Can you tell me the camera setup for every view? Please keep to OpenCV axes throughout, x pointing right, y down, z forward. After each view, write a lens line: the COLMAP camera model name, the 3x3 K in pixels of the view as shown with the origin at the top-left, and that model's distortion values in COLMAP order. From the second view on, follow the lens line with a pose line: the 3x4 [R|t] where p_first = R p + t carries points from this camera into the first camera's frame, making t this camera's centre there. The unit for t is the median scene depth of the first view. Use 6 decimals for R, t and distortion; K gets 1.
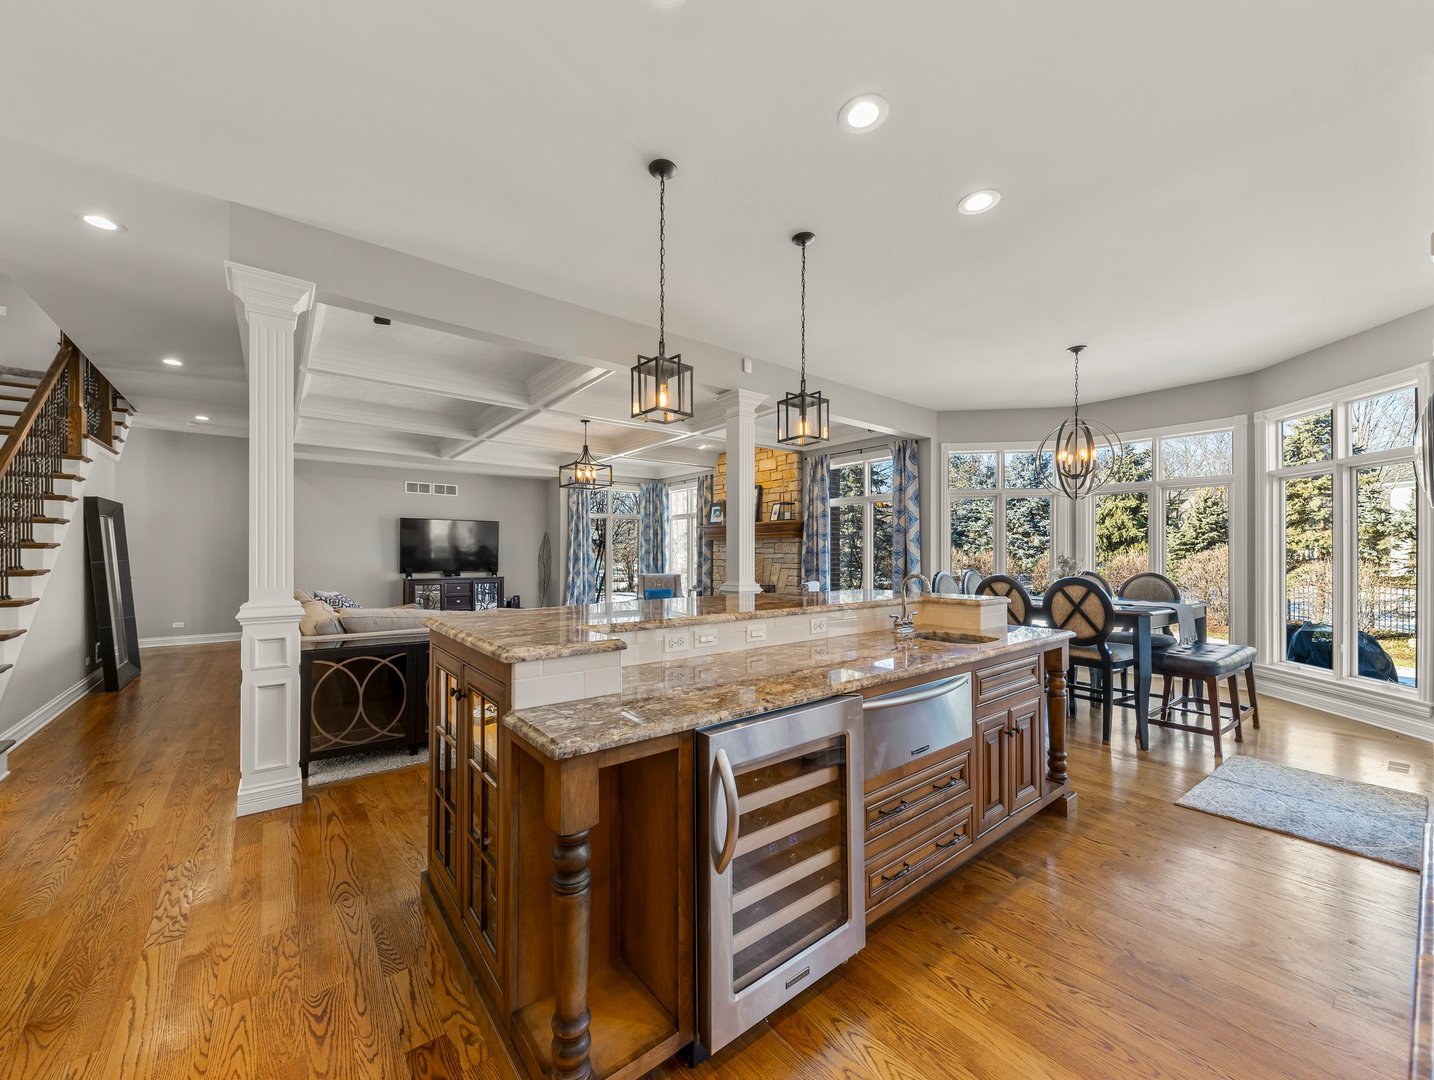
lens RADIAL K [[559.1, 0, 712.5], [0, 559.1, 549.2], [0, 0, 1]] dist [-0.000060, -0.000035]
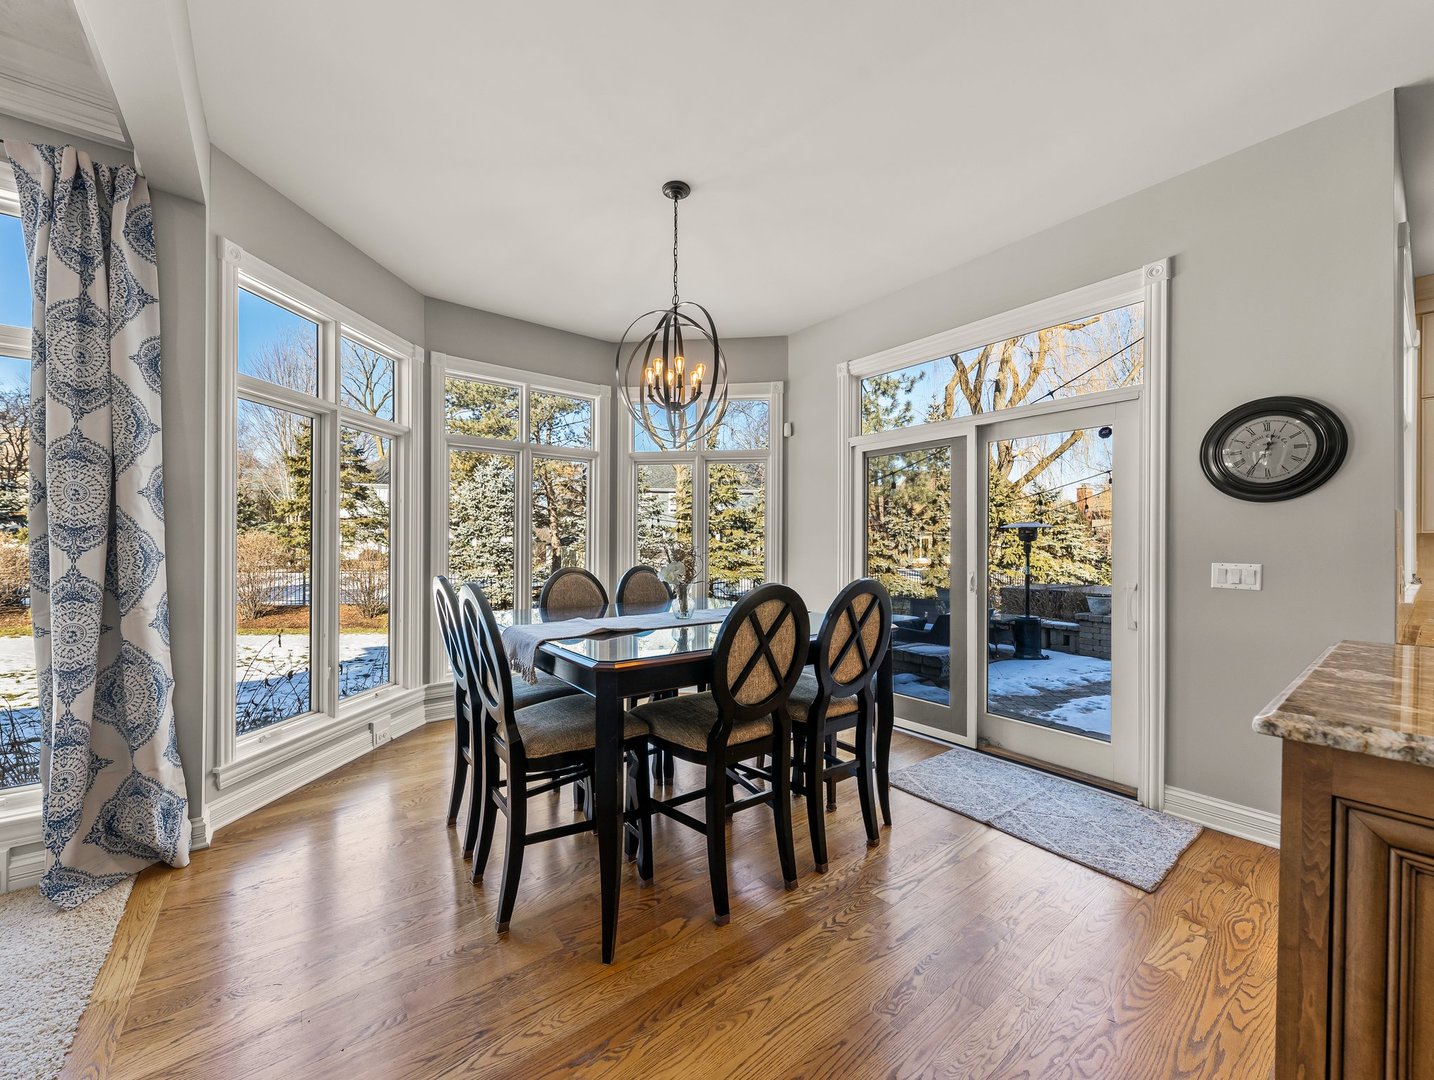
lens RADIAL K [[559.1, 0, 712.5], [0, 559.1, 549.2], [0, 0, 1]] dist [-0.000060, -0.000035]
pose [[0.115560, -0.001234, 0.993300, 0.077197], [-0.018660, 0.999820, 0.003413, 0.009351], [-0.993125, -0.018930, 0.115517, 0.626494]]
